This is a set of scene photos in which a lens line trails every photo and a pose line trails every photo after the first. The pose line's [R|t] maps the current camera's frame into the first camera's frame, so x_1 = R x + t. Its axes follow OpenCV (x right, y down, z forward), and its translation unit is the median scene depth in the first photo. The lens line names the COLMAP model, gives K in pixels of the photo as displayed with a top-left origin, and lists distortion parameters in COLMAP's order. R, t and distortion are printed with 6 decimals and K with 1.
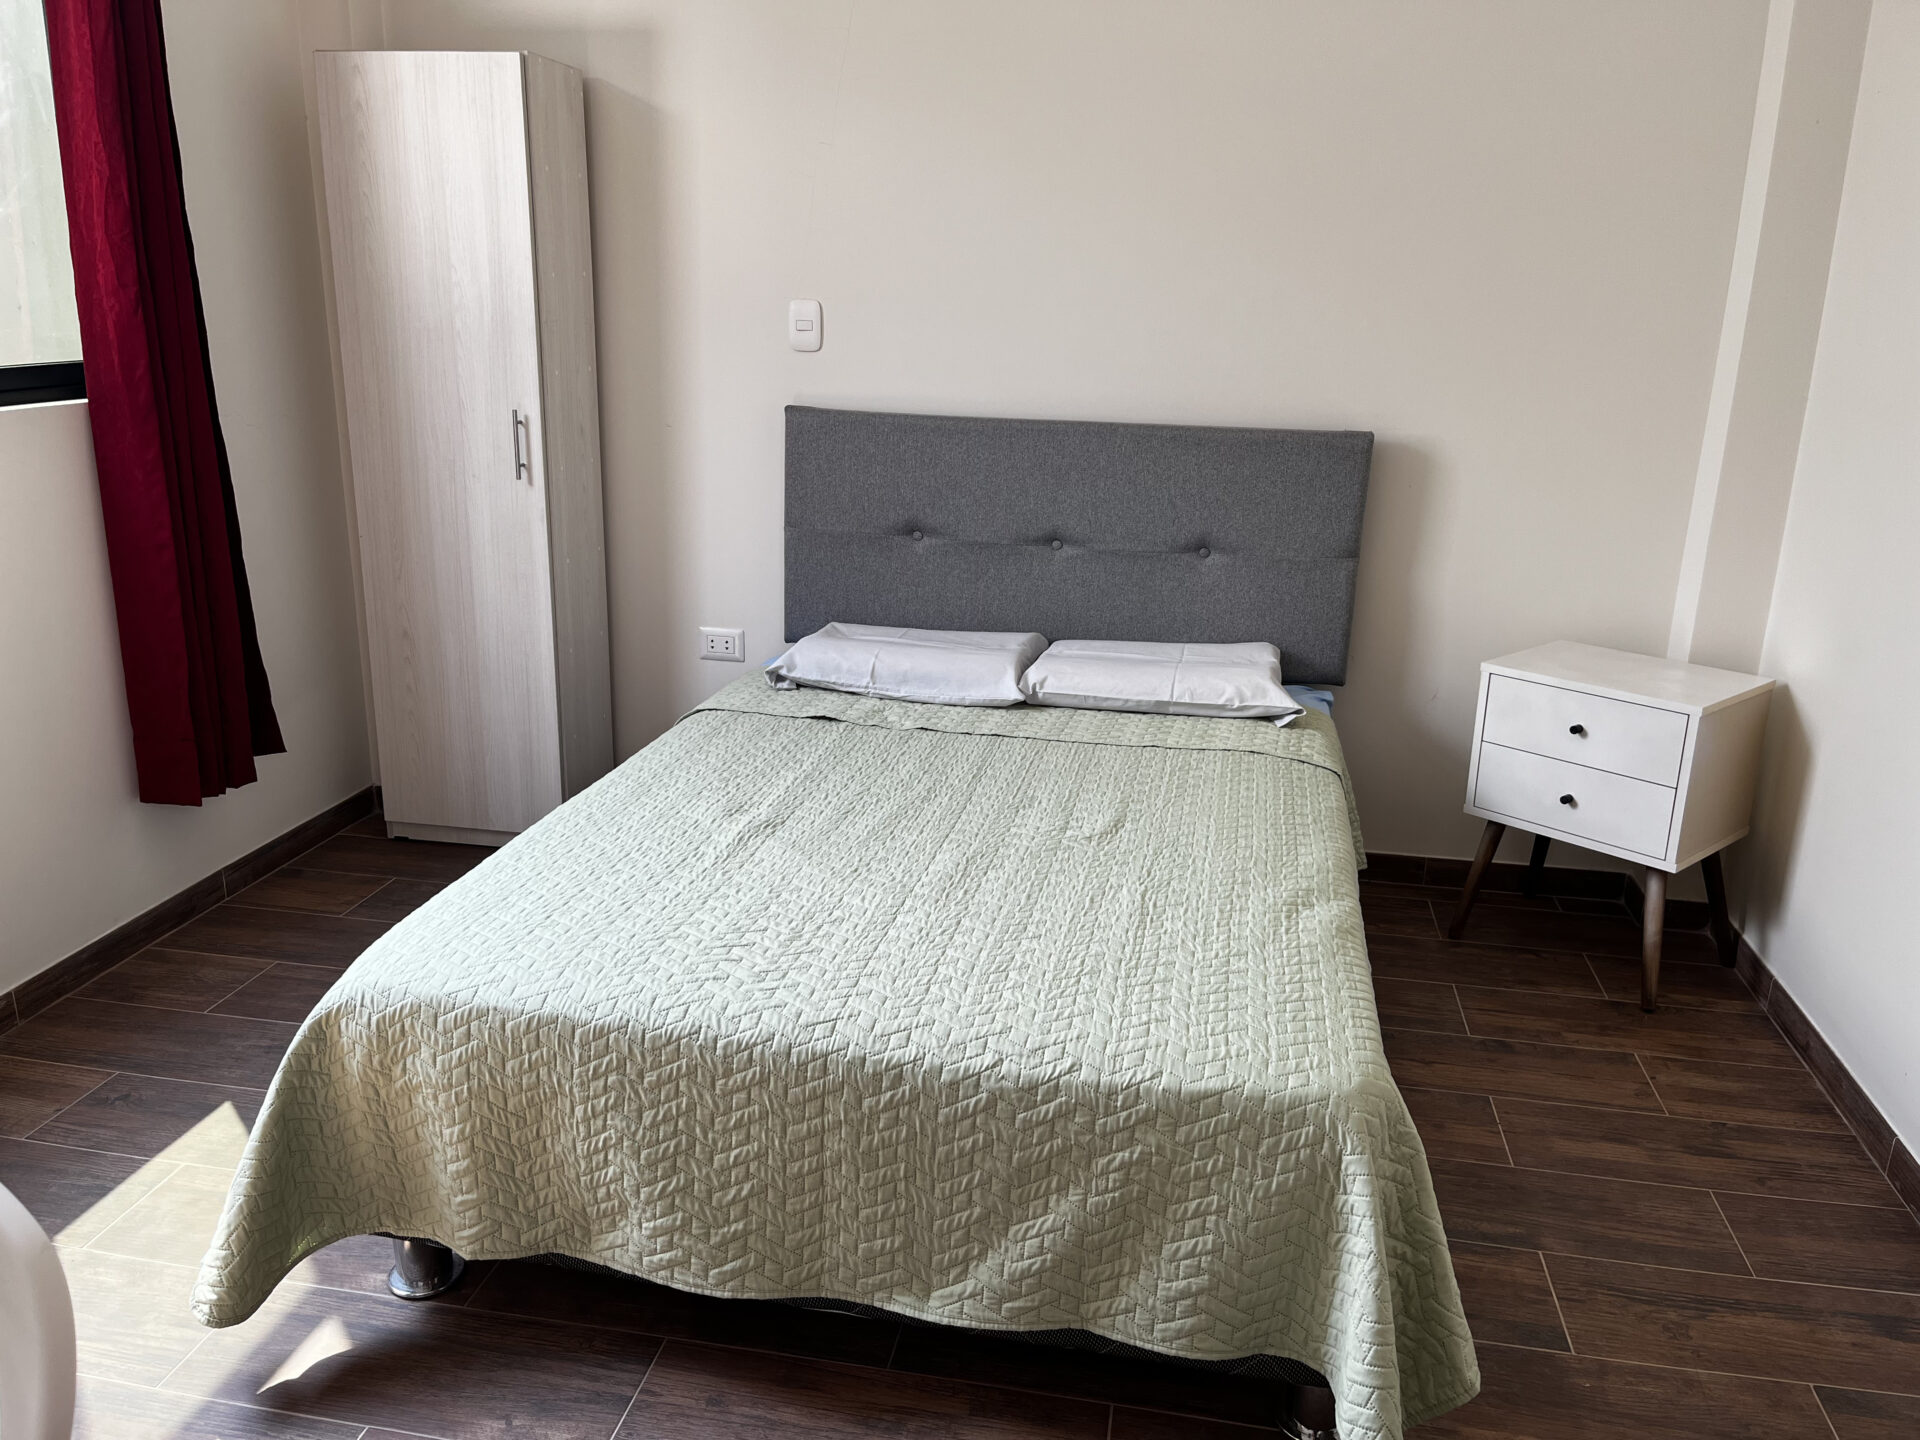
lens RADIAL K [[1454.3, 0, 949.9], [0, 1454.3, 717.0], [0, 0, 1]] dist [0.065656, -0.090734]
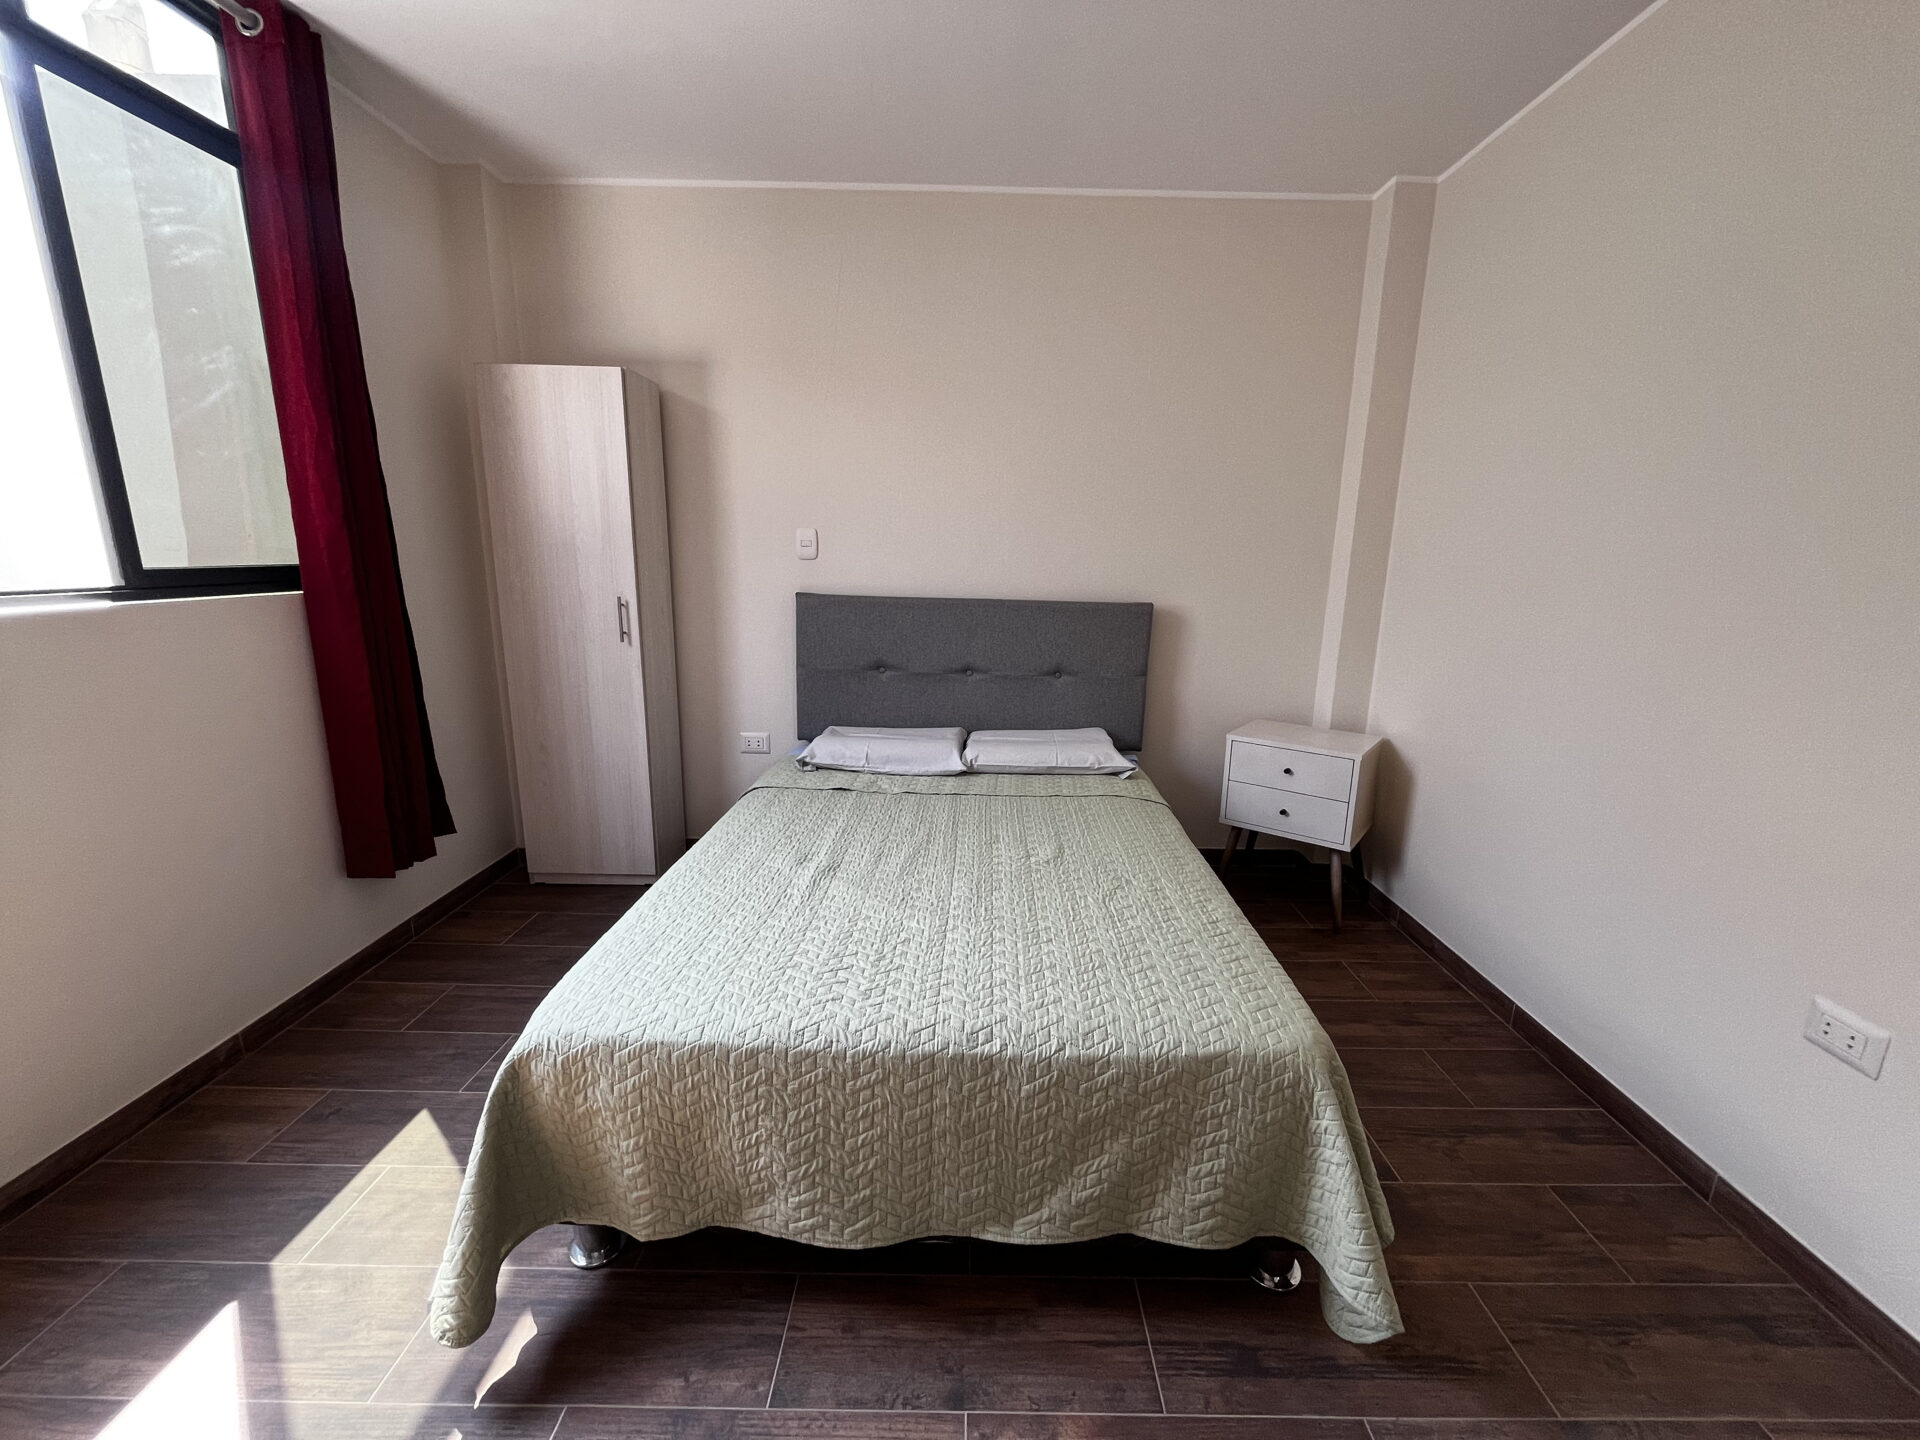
lens RADIAL K [[774.3, 0, 970.3], [0, 774.3, 721.6], [0, 0, 1]] dist [-0.001708, -0.000179]
pose [[0.982784, -0.041305, 0.180084, -0.093065], [0.052502, 0.996943, -0.057863, -0.015218], [-0.177144, 0.066321, 0.981948, 0.162138]]
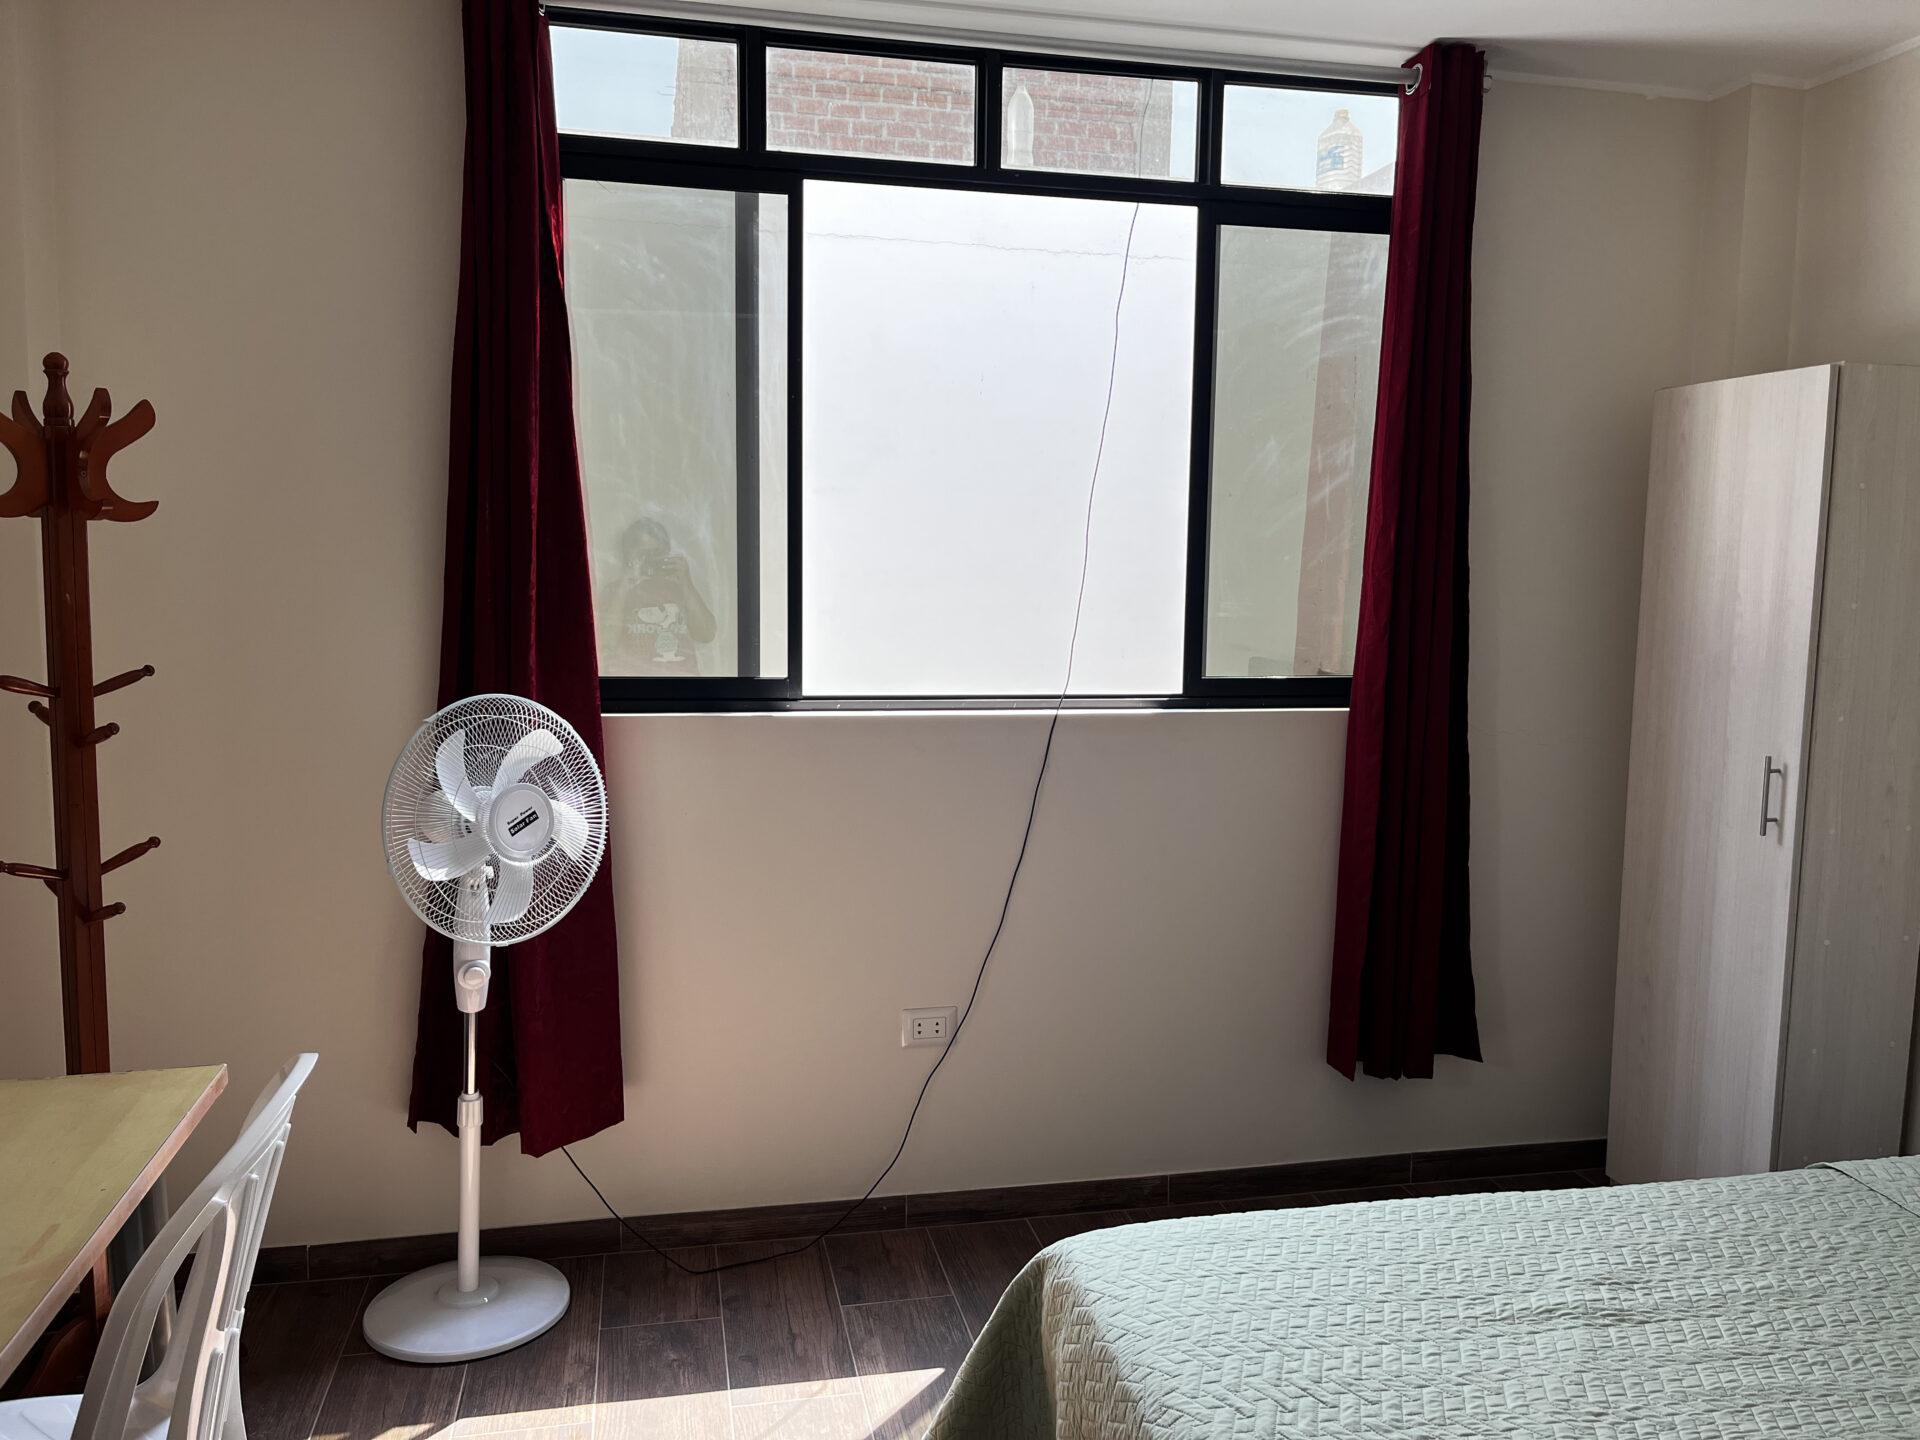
lens RADIAL K [[1454.3, 0, 972.8], [0, 1454.3, 726.7], [0, 0, 1]] dist [0.065656, -0.090734]
pose [[0.395024, 0.089702, -0.914281, 0.320668], [-0.263487, 0.964472, -0.019216, -0.090996], [0.880074, 0.248492, 0.404624, 0.247030]]
